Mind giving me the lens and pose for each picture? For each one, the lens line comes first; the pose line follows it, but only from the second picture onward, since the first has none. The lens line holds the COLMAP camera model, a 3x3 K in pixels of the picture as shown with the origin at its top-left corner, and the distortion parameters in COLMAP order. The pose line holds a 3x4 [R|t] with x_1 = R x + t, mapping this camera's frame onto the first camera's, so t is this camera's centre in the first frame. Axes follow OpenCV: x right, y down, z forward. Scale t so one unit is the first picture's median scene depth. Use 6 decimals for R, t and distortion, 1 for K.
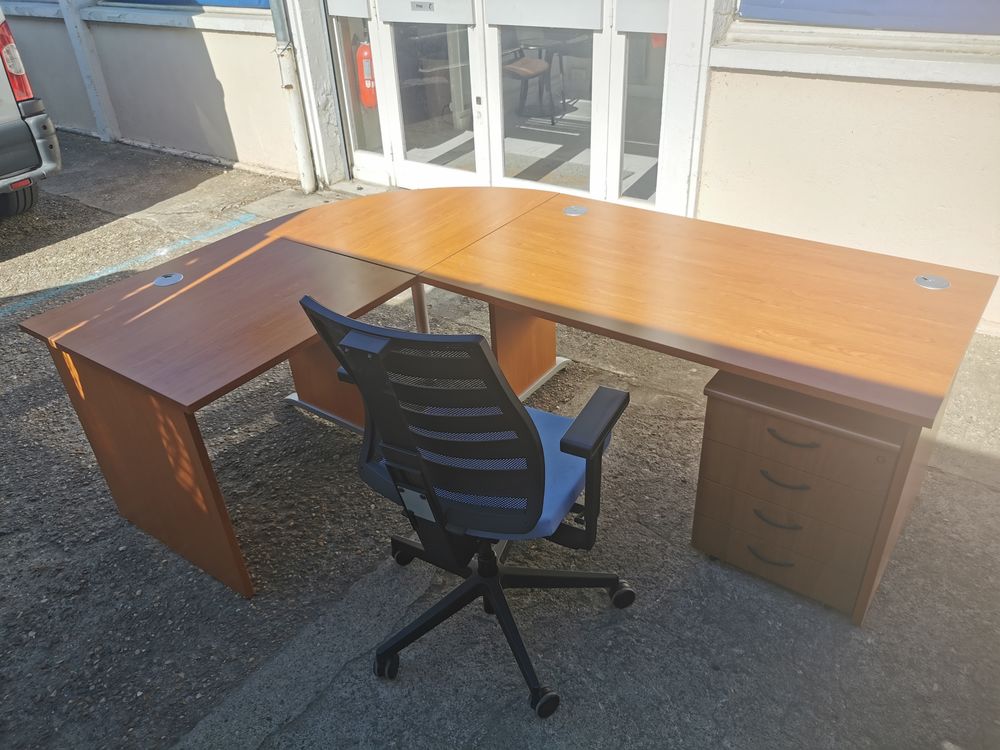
lens RADIAL K [[784.0, 0, 495.6], [0, 784.0, 378.6], [0, 0, 1]] dist [0.051091, -0.047028]
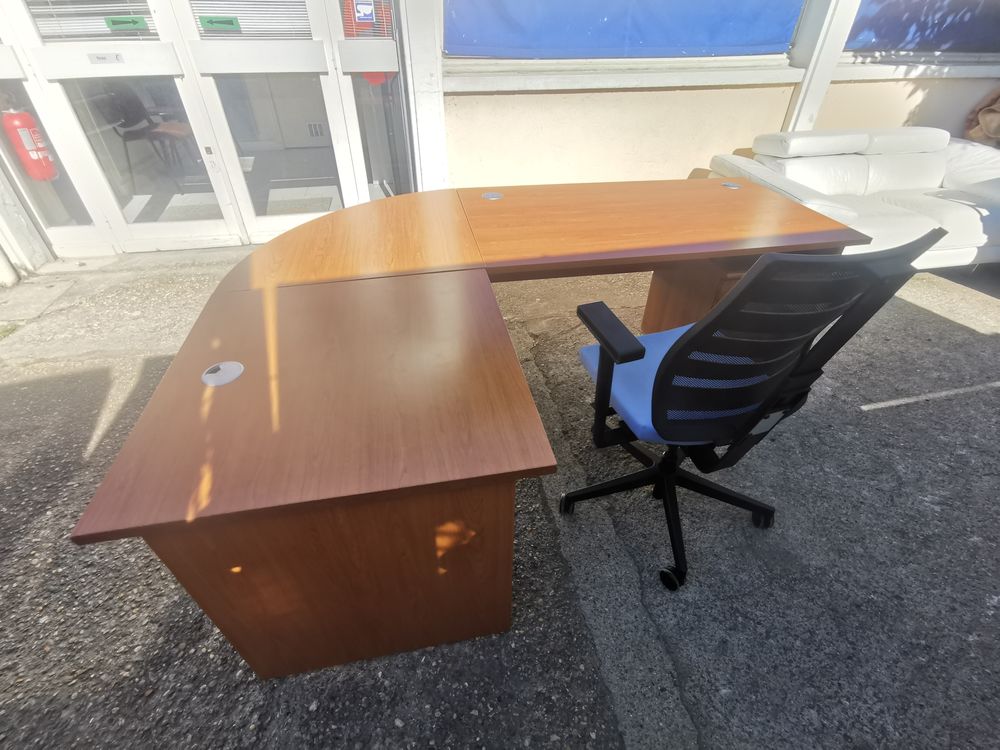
lens RADIAL K [[486.3, 0, 498.6], [0, 486.3, 368.6], [0, 0, 1]] dist [0.003513, -0.000582]
pose [[0.672620, -0.396947, 0.624512, -0.410346], [0.357591, 0.913225, 0.195319, -0.097824], [-0.647851, 0.091945, 0.756198, 0.381189]]
